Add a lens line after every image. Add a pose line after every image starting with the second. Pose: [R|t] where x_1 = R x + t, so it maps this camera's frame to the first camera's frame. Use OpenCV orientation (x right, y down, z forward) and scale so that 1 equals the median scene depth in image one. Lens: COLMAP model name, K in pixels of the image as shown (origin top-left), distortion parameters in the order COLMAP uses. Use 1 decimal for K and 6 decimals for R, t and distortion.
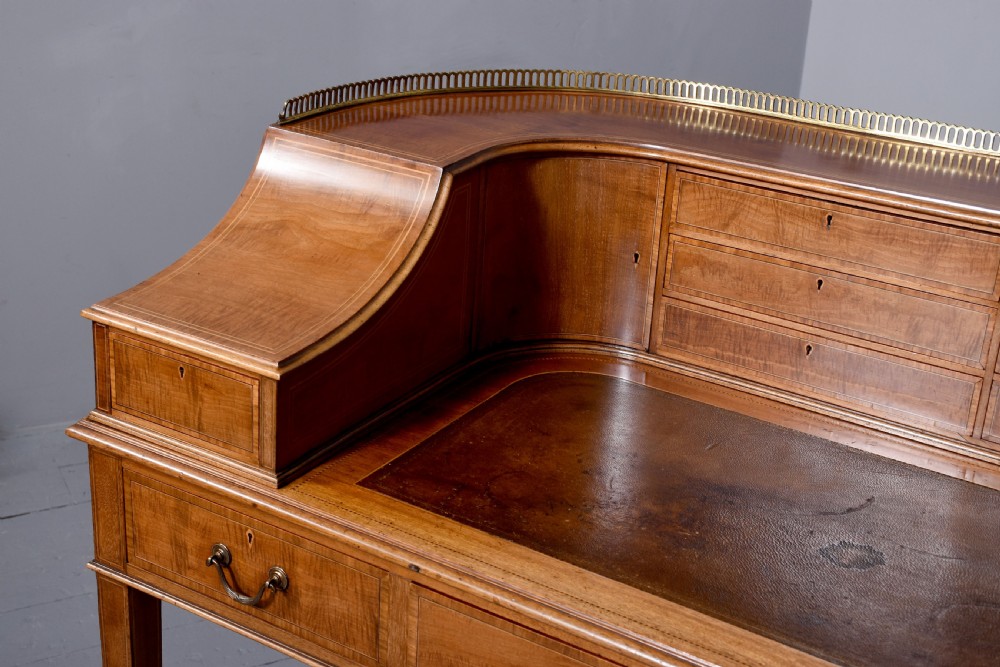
lens RADIAL K [[1439.3, 0, 500.0], [0, 1439.3, 333.5], [0, 0, 1]] dist [0.154277, 0.069721]
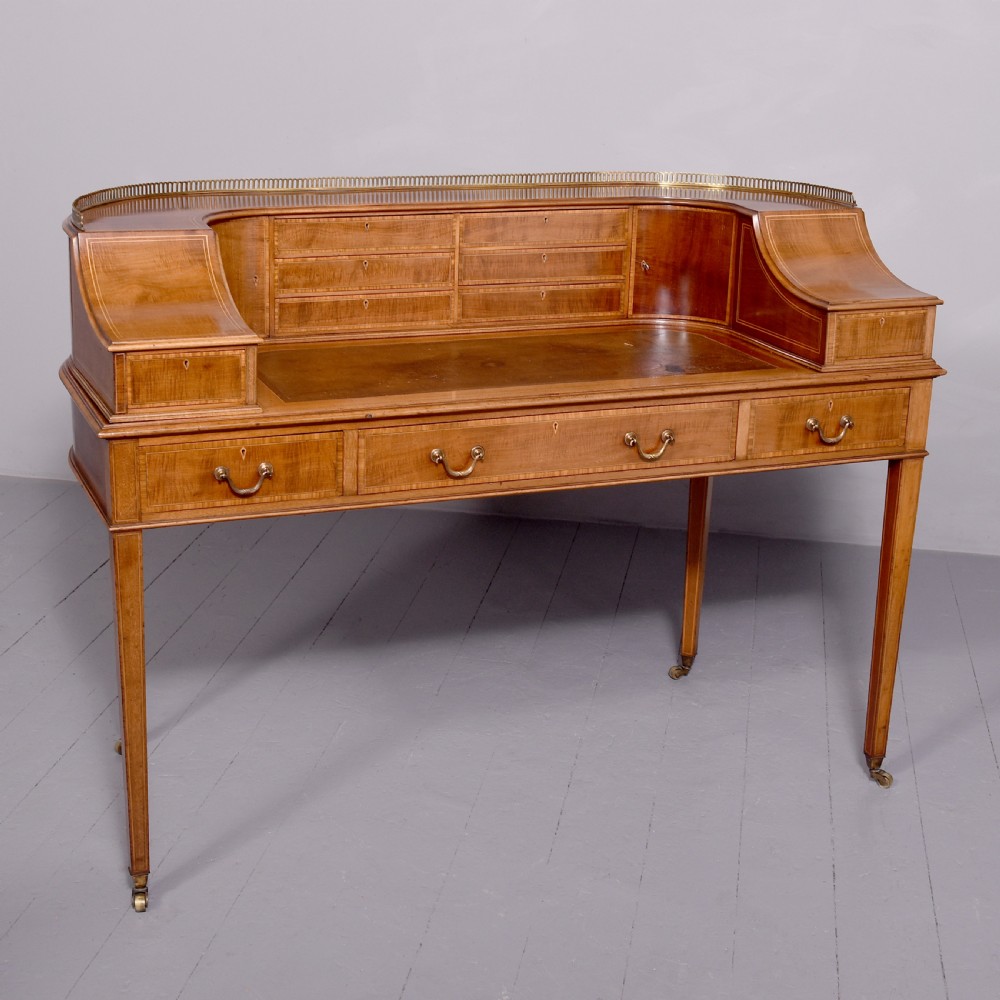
lens RADIAL K [[1704.3, 0, 463.2], [0, 1704.3, 500.2], [0, 0, 1]] dist [-0.008652, 0.034171]
pose [[0.597041, -0.275401, 0.753457, -1.364203], [0.314045, 0.944503, 0.096382, 0.075455], [-0.738186, 0.179076, 0.650395, -0.400933]]
